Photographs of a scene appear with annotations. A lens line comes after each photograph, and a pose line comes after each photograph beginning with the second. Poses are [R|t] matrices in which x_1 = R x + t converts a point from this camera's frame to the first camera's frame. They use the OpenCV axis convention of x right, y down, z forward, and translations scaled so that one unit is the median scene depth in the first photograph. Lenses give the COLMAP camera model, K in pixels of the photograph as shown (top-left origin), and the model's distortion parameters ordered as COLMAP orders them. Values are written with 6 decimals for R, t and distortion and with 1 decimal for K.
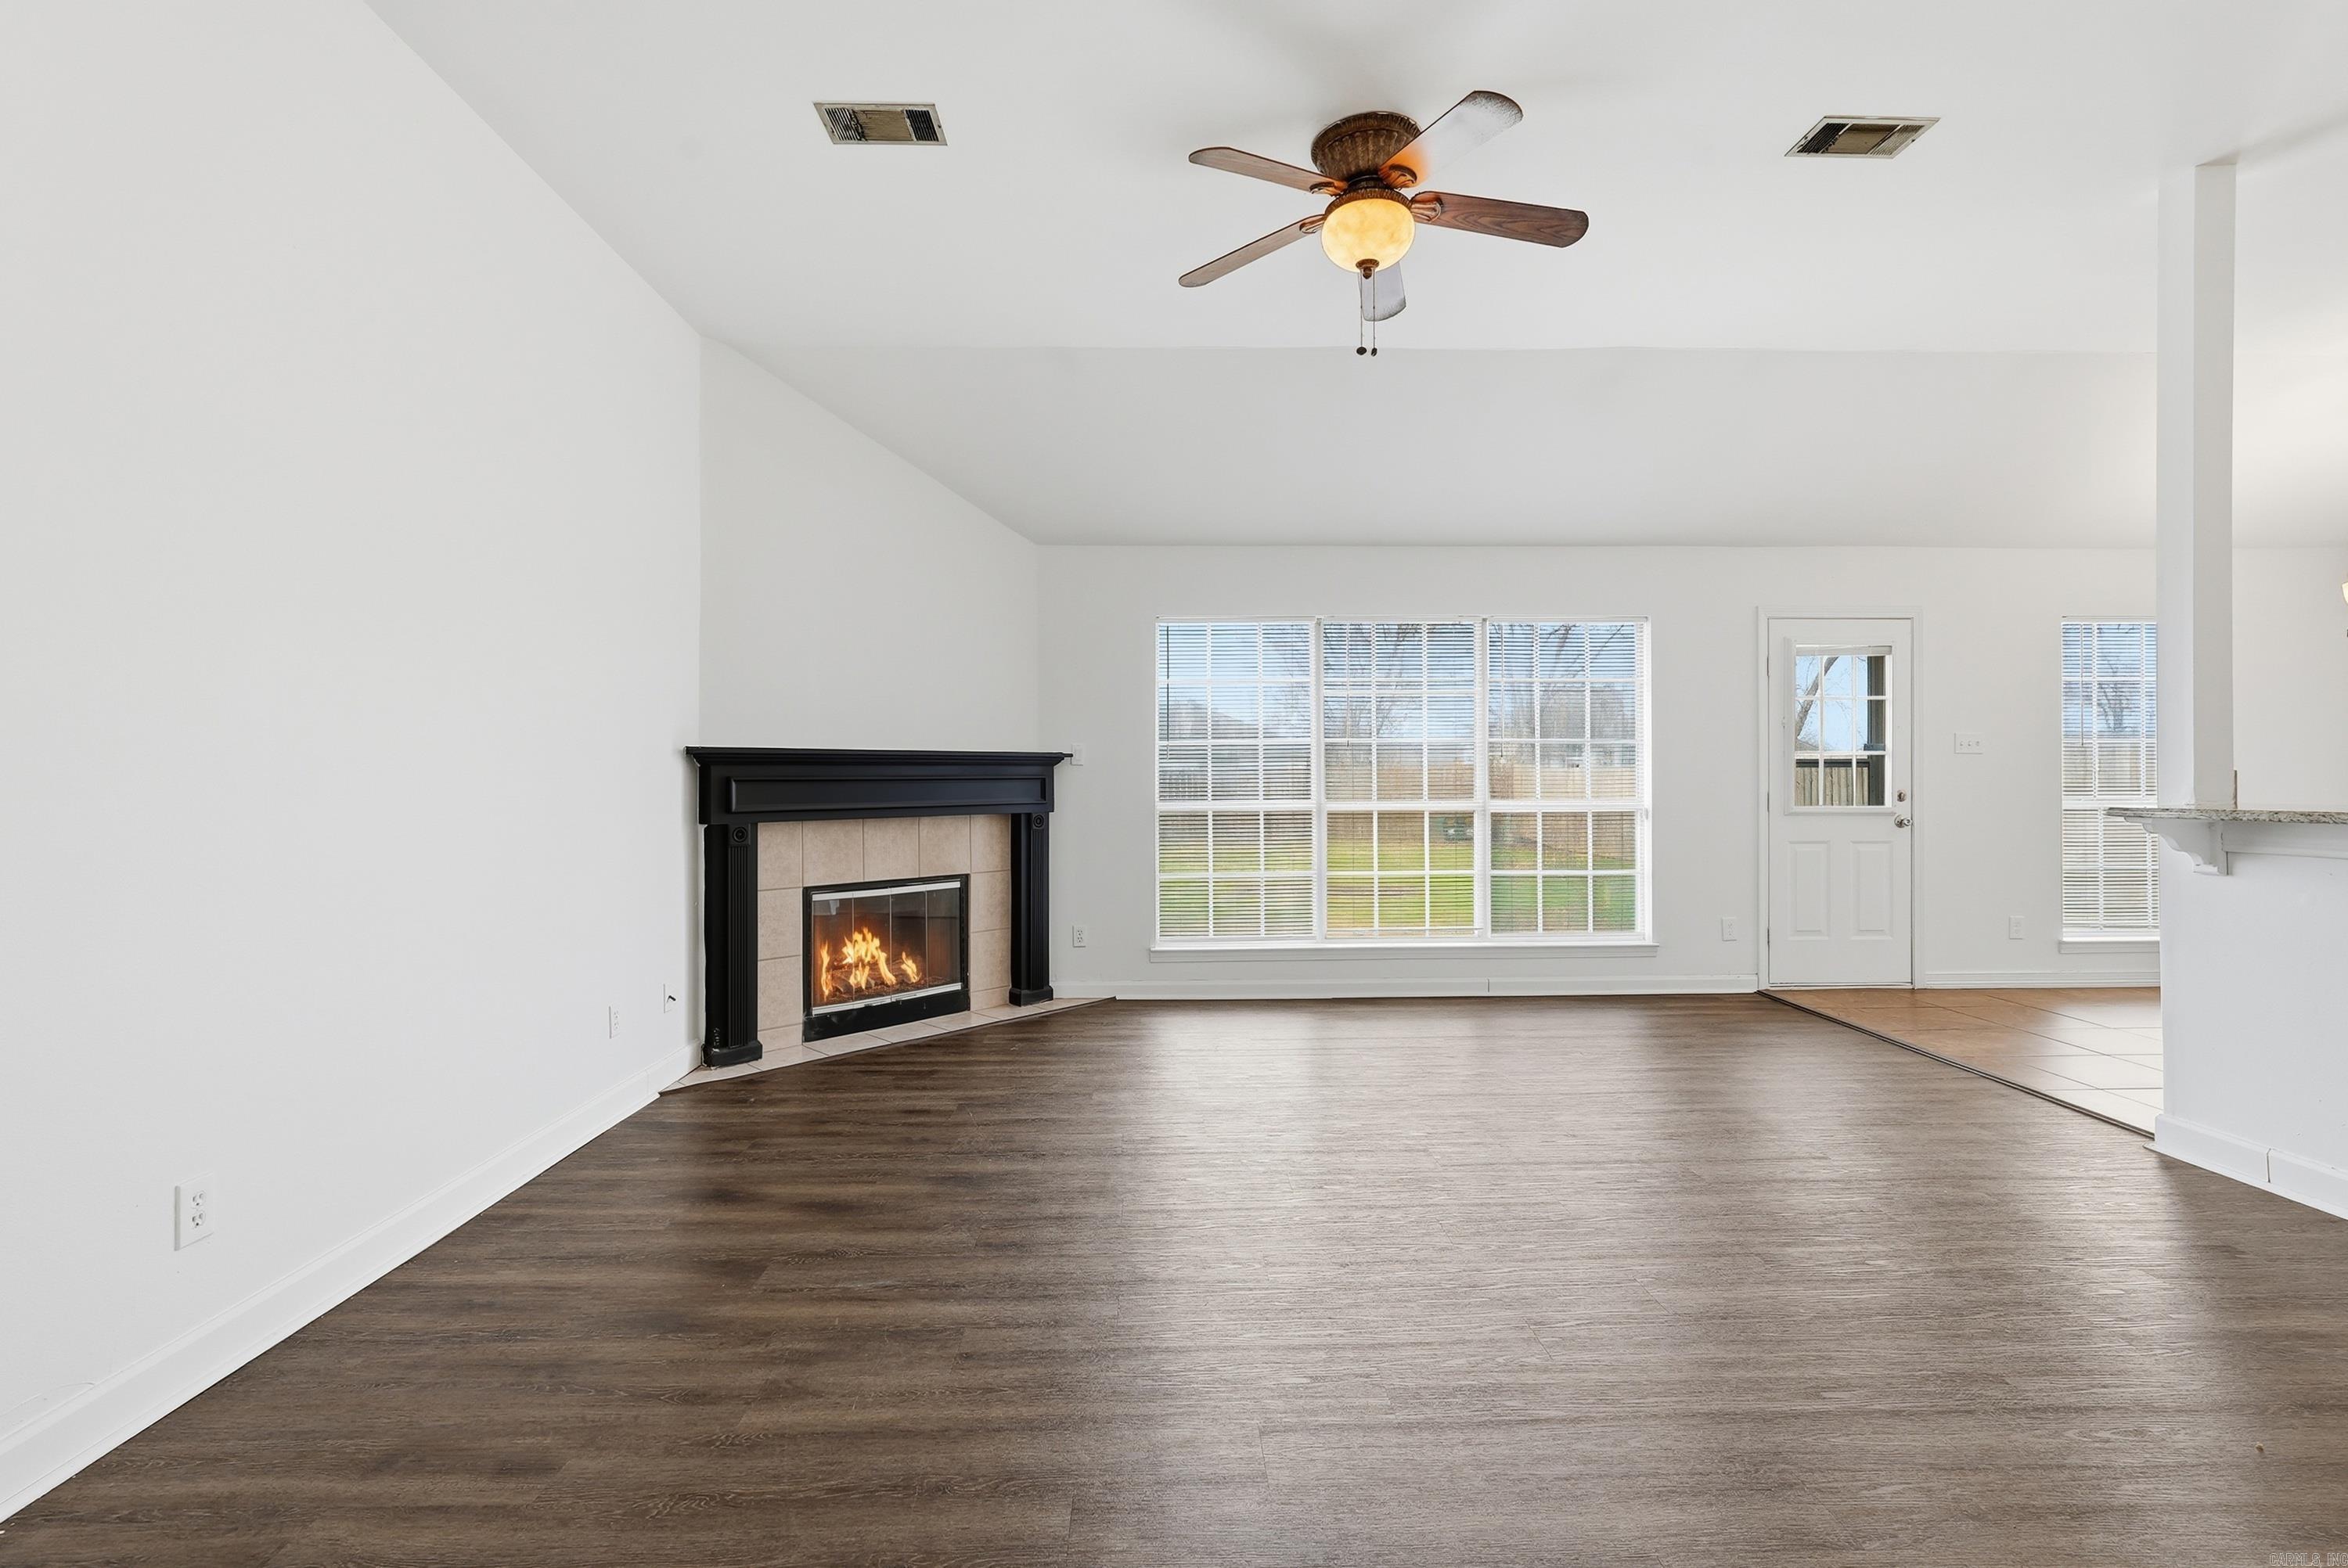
lens RADIAL K [[1048.6, 0, 1174.2], [0, 1048.6, 775.4], [0, 0, 1]] dist [-0.011872, 0.006651]
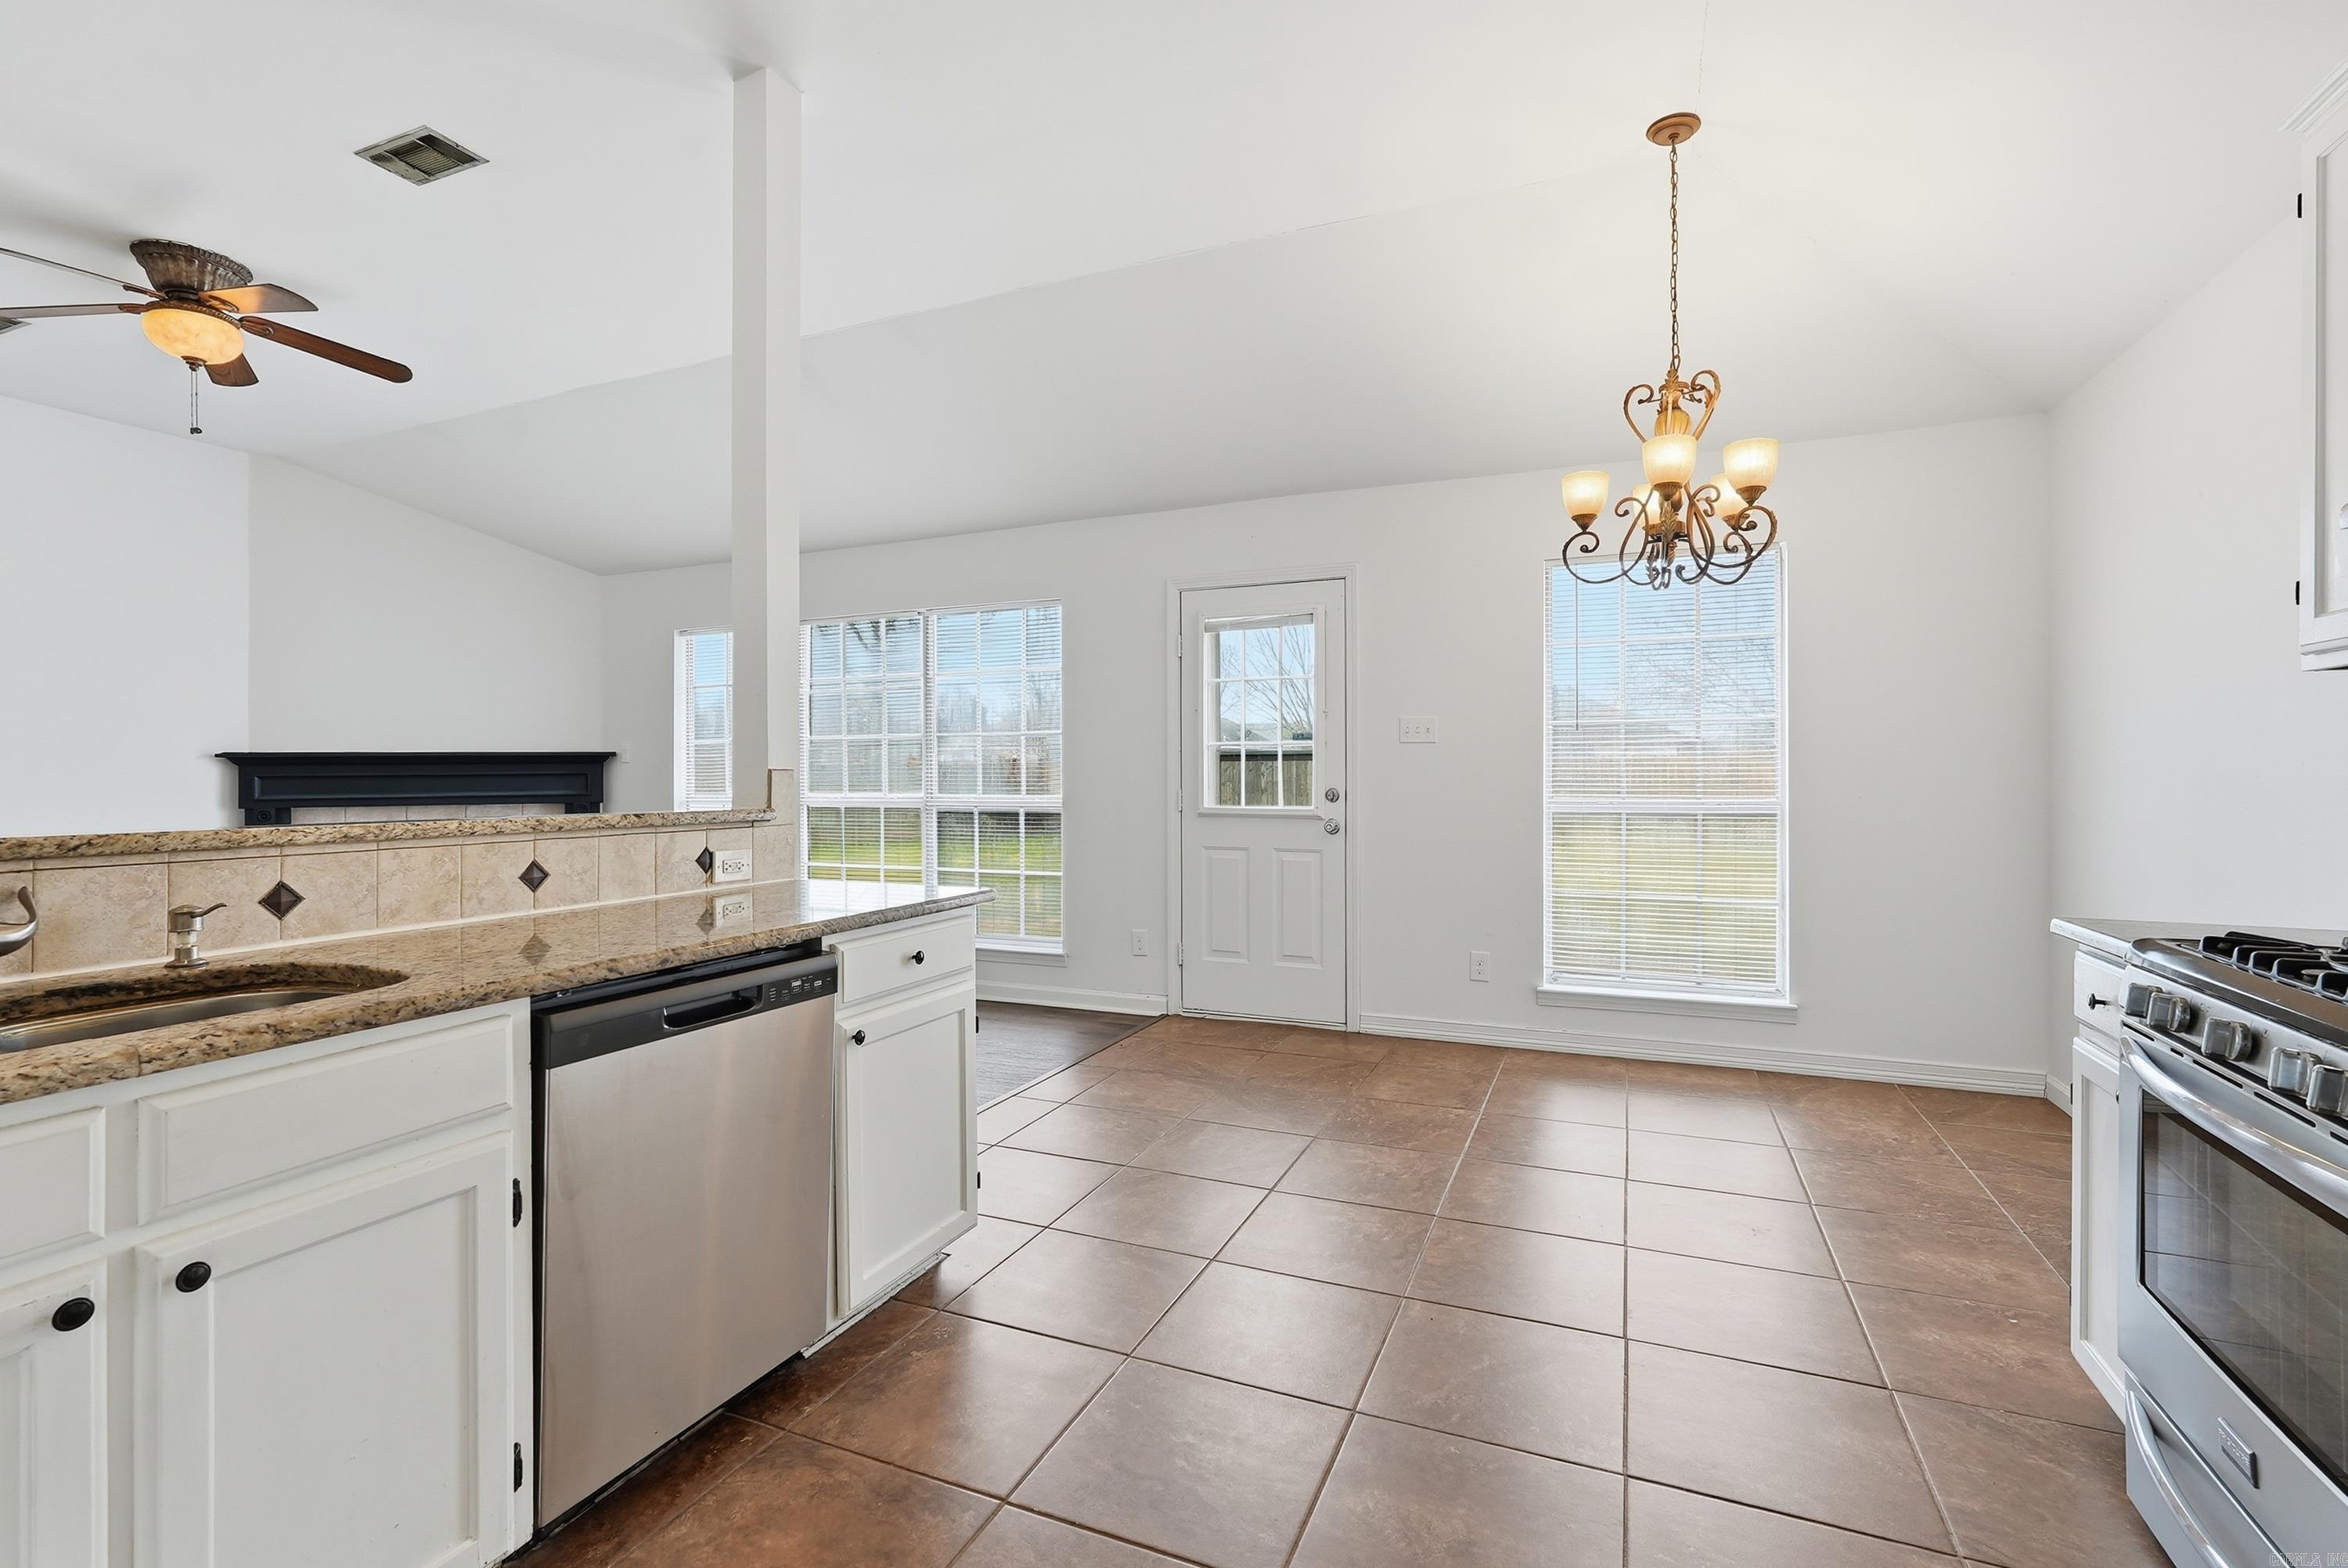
lens RADIAL K [[1048.6, 0, 1165.5], [0, 1048.6, 771.6], [0, 0, 1]] dist [-0.011872, 0.006651]
pose [[0.903934, -0.001138, -0.427670, 0.985135], [0.003481, 0.999983, 0.004696, -0.003571], [0.427657, -0.005734, 0.903923, 0.212529]]
